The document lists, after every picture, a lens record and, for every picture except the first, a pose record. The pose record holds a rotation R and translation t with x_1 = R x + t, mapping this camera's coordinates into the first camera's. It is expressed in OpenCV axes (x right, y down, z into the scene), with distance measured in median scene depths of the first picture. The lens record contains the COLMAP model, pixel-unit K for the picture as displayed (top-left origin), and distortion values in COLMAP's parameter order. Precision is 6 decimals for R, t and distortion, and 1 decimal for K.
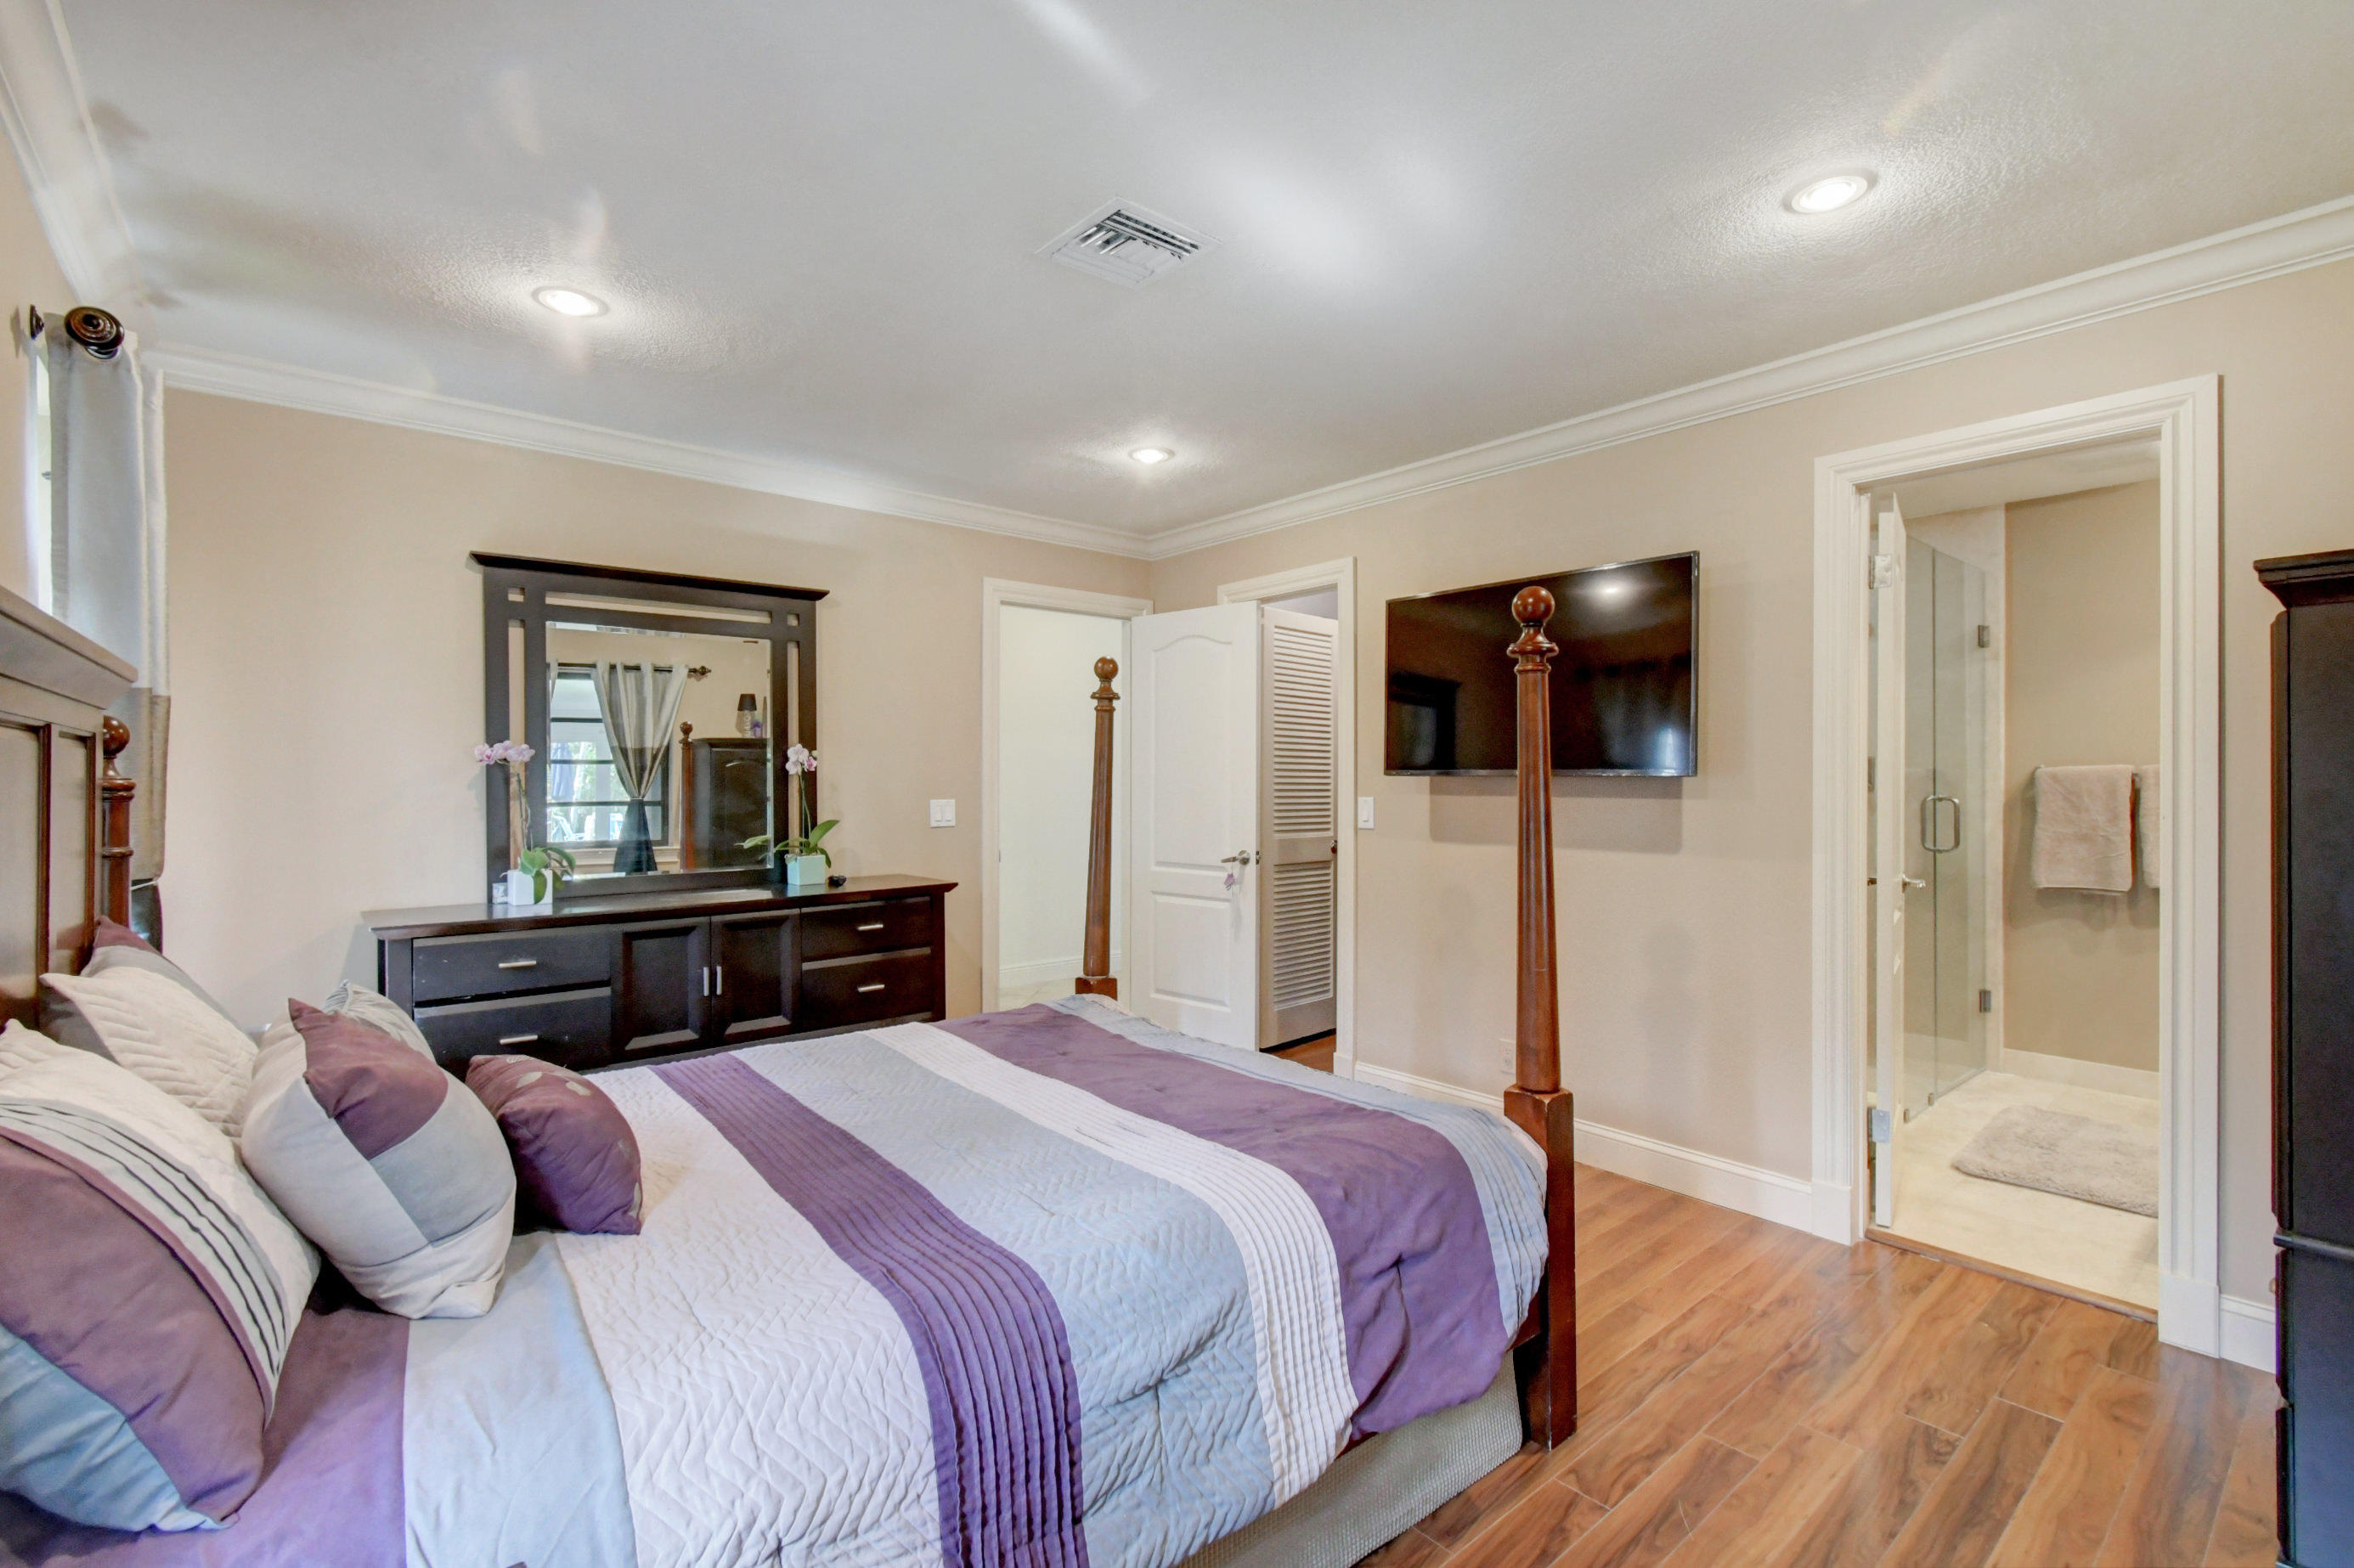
lens RADIAL K [[1056.2, 0, 1176.7], [0, 1056.2, 777.5], [0, 0, 1]] dist [-0.002163, -0.000518]
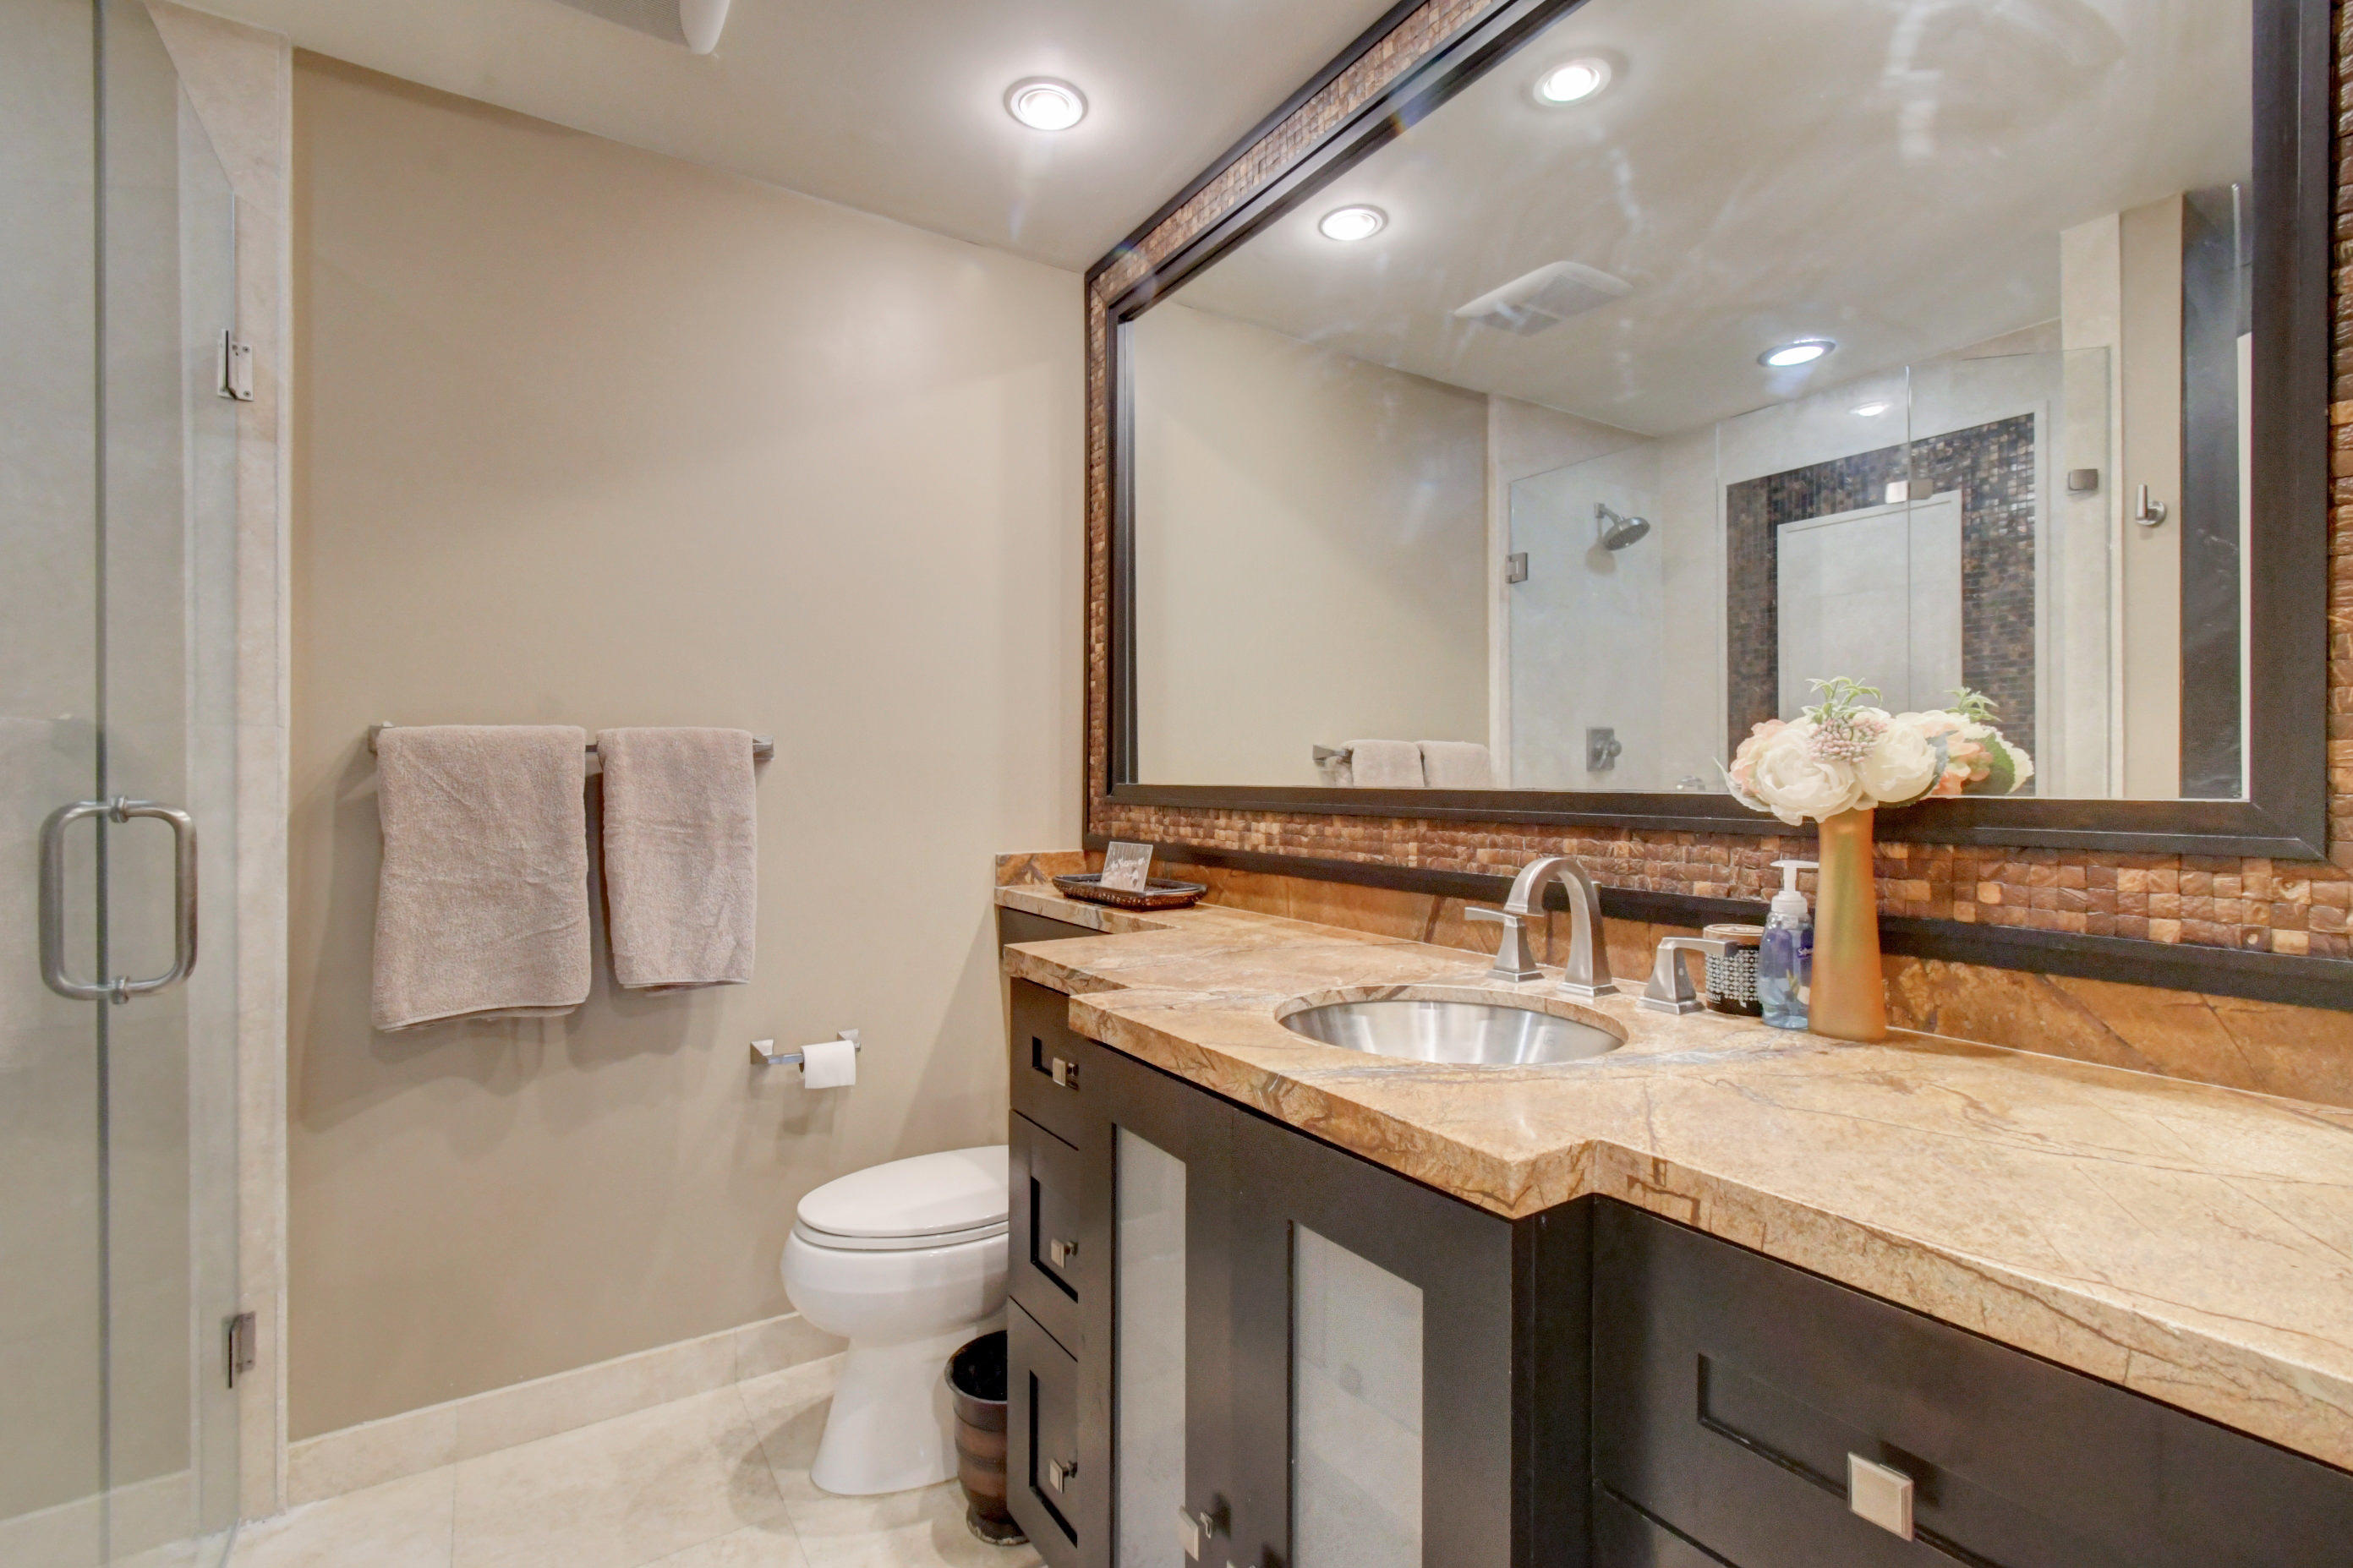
lens RADIAL K [[1055.7, 0, 1176.2], [0, 1055.7, 777.5], [0, 0, 1]] dist [-0.002163, -0.000518]
pose [[0.120346, -0.001625, 0.992731, 0.451087], [-0.006886, 0.999973, 0.002472, 0.007299], [-0.992708, -0.007133, 0.120332, 0.648499]]
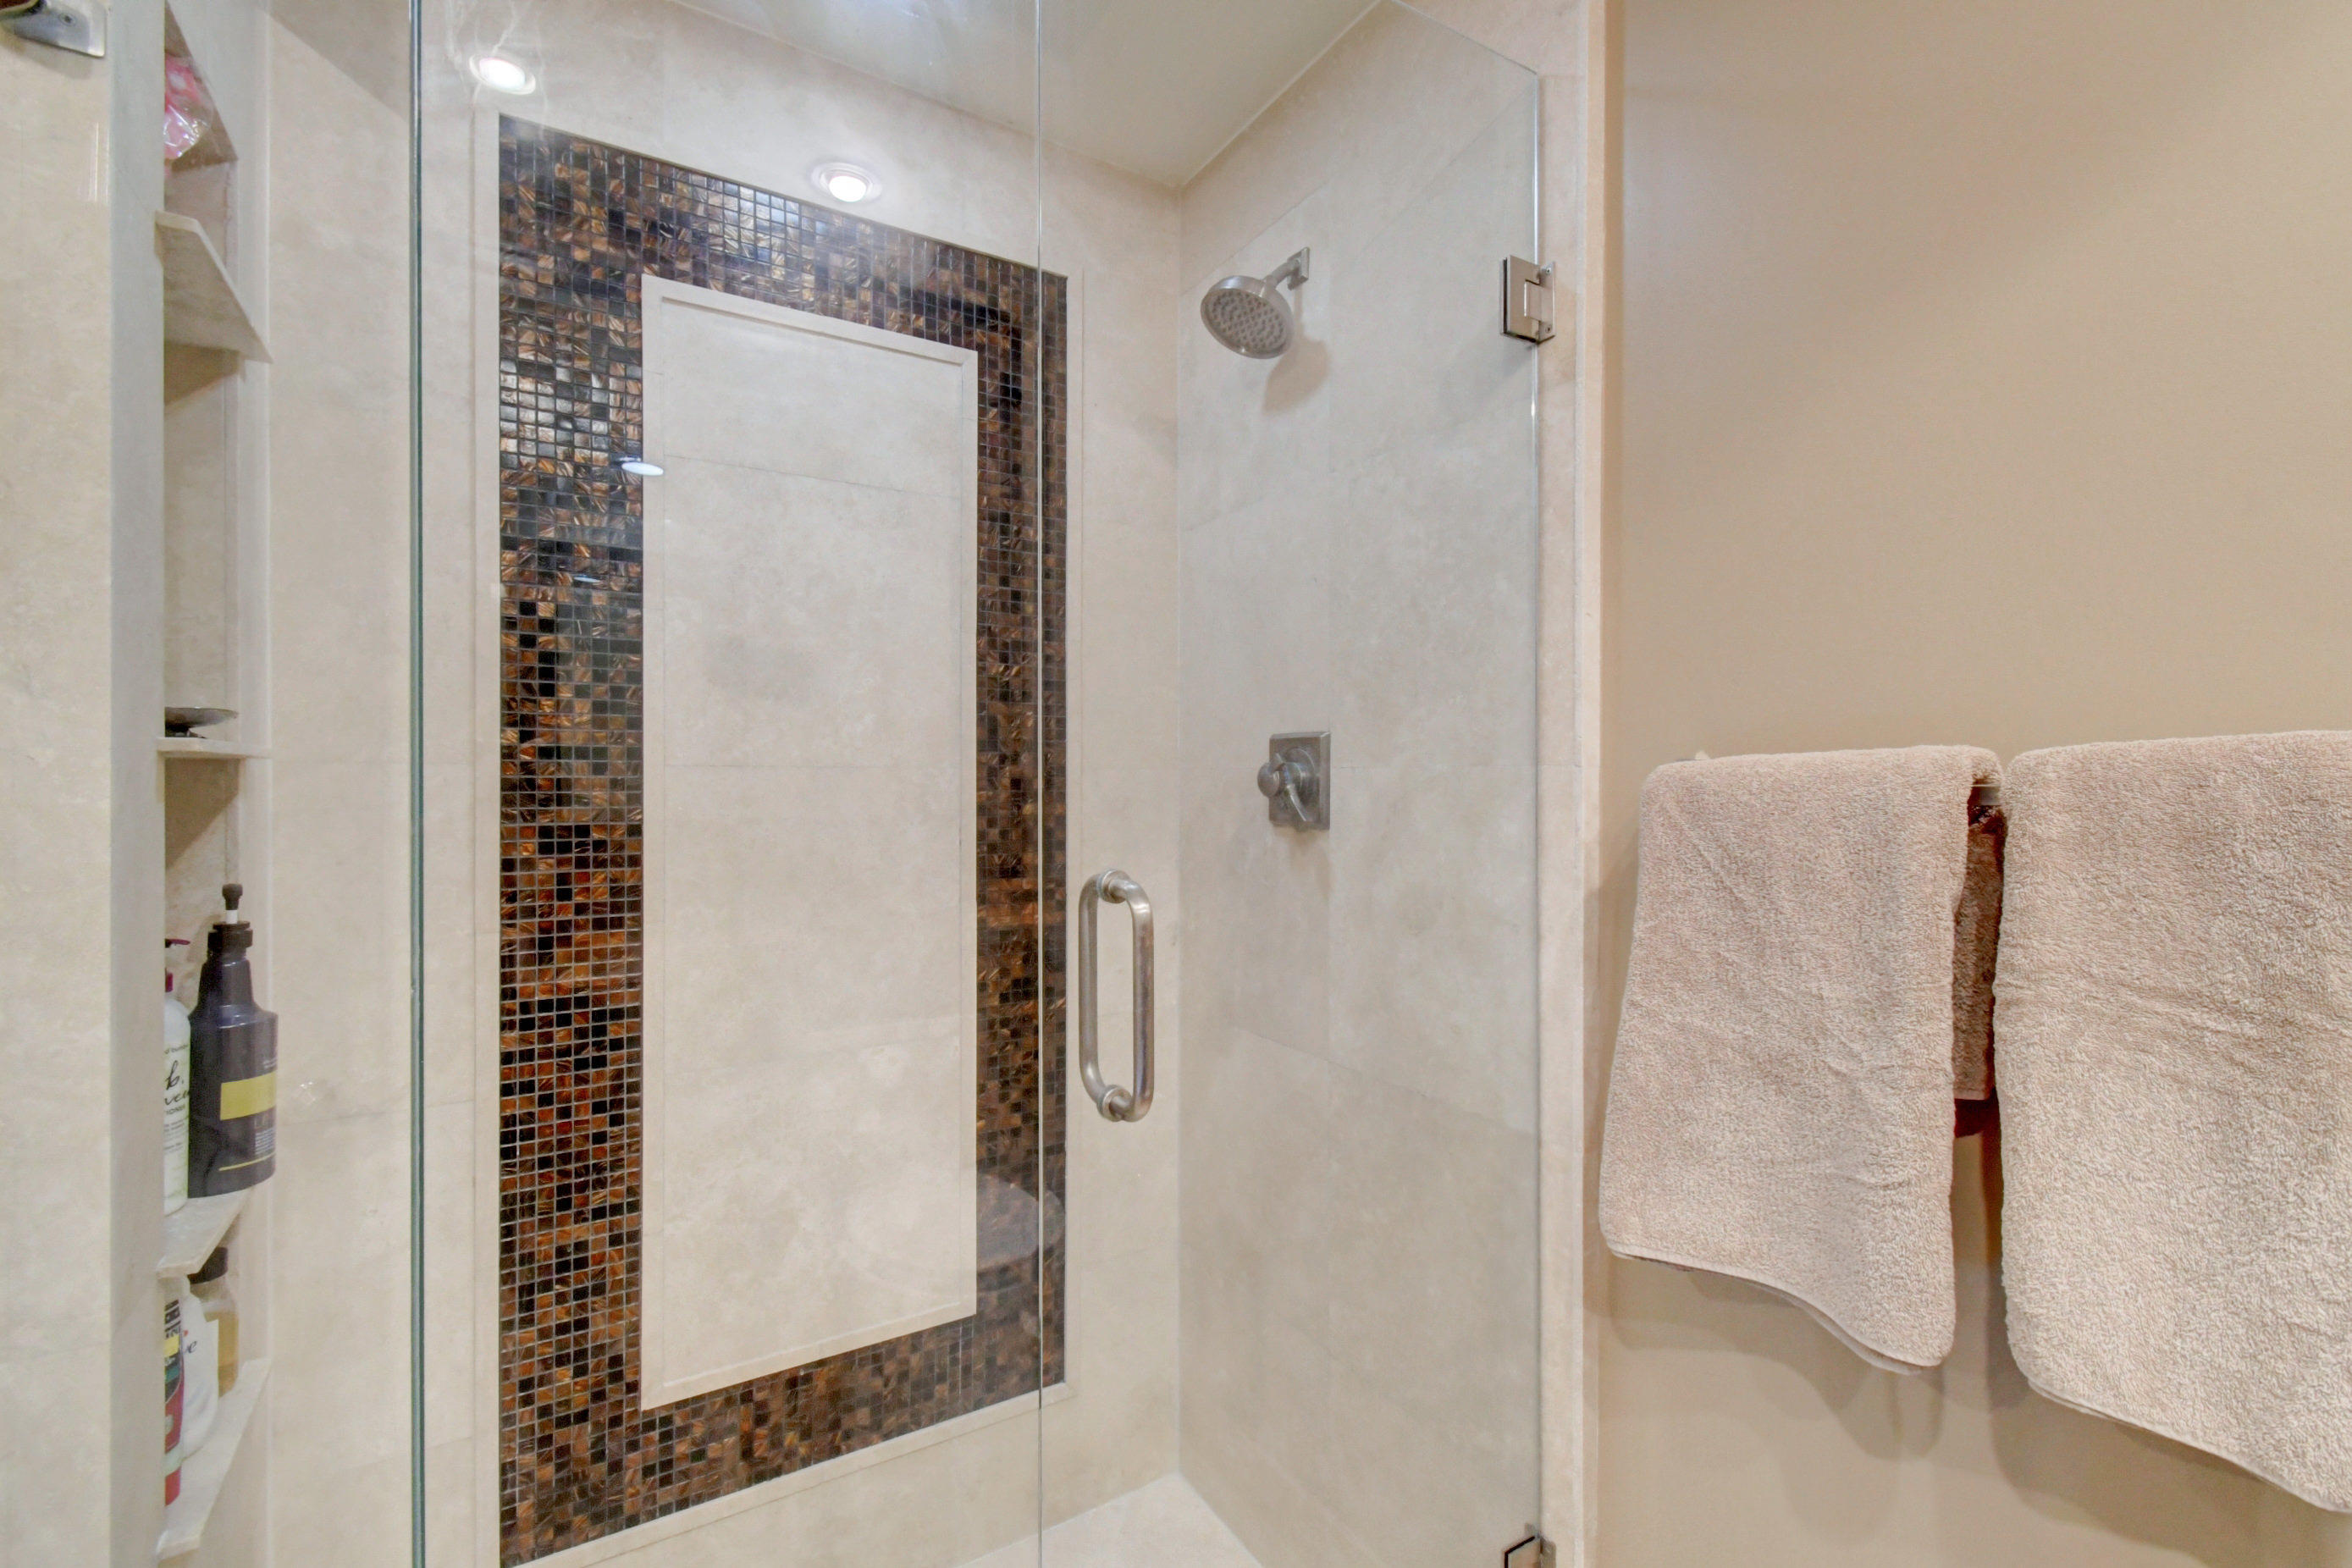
lens RADIAL K [[1055.4, 0, 1175.7], [0, 1055.4, 777.5], [0, 0, 1]] dist [-0.002163, -0.000518]
pose [[0.990408, -0.000782, -0.138172, 0.735752], [0.001241, 0.999994, 0.003237, -0.006298], [0.138168, -0.003377, 0.990403, 0.729266]]
